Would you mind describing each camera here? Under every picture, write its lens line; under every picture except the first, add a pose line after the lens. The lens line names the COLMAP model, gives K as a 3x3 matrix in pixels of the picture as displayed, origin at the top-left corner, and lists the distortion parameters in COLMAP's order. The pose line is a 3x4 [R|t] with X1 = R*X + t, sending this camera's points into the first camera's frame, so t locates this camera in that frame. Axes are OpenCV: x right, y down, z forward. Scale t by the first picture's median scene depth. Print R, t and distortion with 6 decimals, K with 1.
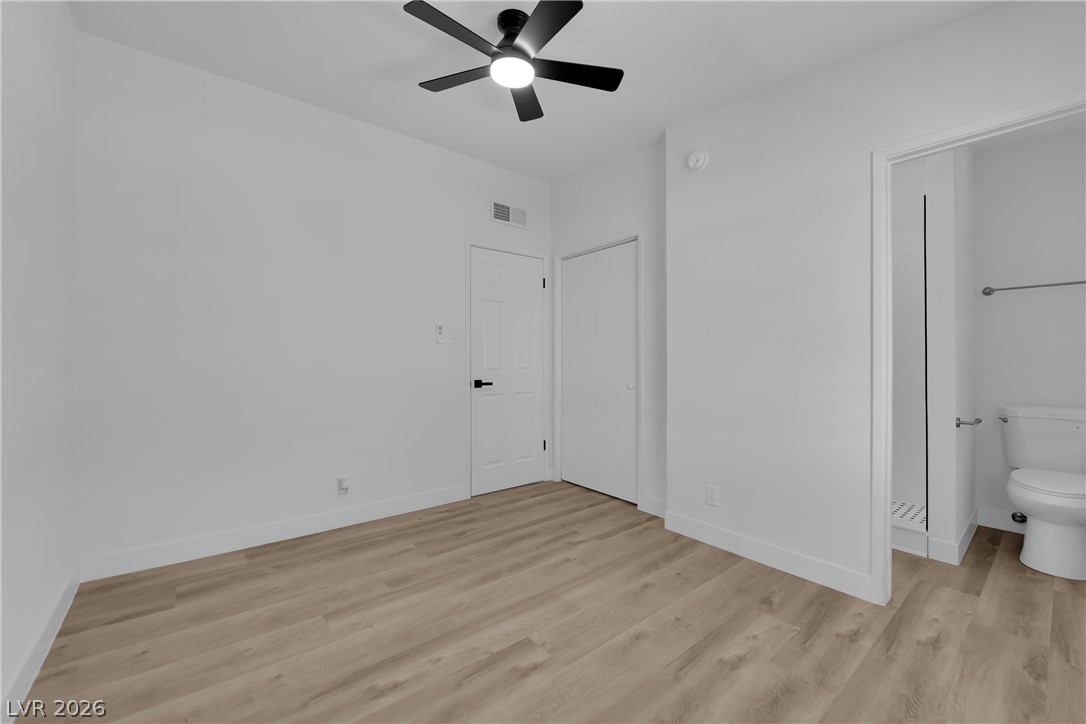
lens RADIAL K [[437.2, 0, 543.0], [0, 437.2, 362.0], [0, 0, 1]] dist [-0.007054, -0.004949]
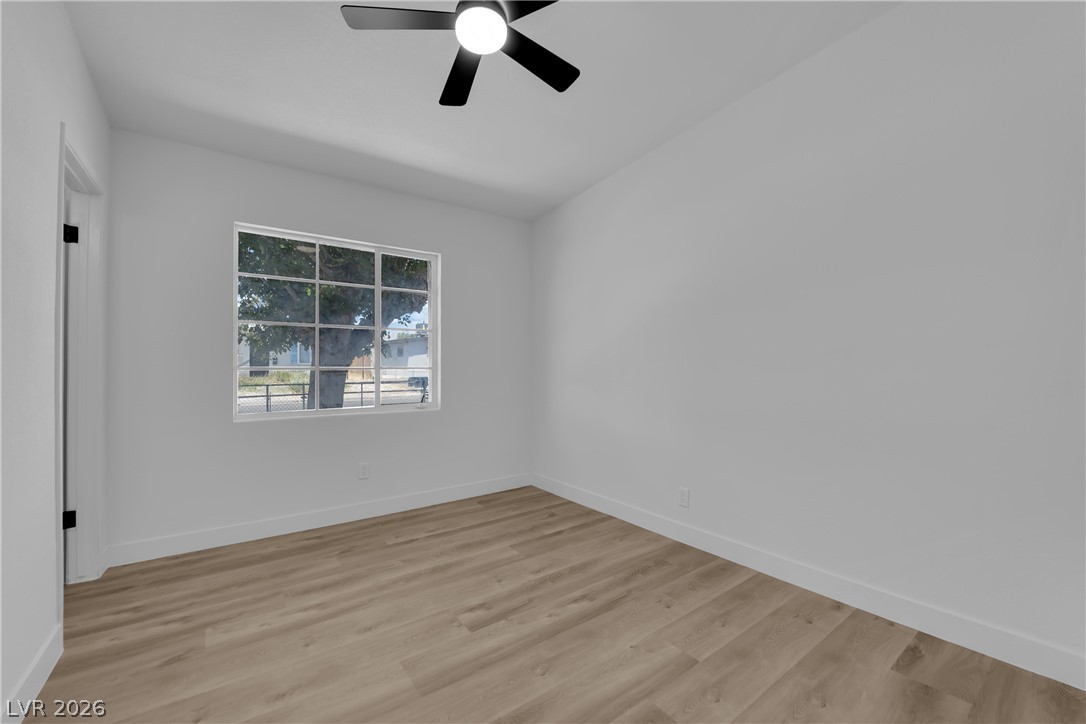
lens RADIAL K [[437.2, 0, 543.0], [0, 437.2, 362.0], [0, 0, 1]] dist [-0.007054, -0.004949]
pose [[-0.998786, 0.000645, 0.049262, -0.258442], [0.000520, 0.999997, -0.002559, -0.013549], [-0.049264, -0.002531, -0.998783, 2.040503]]
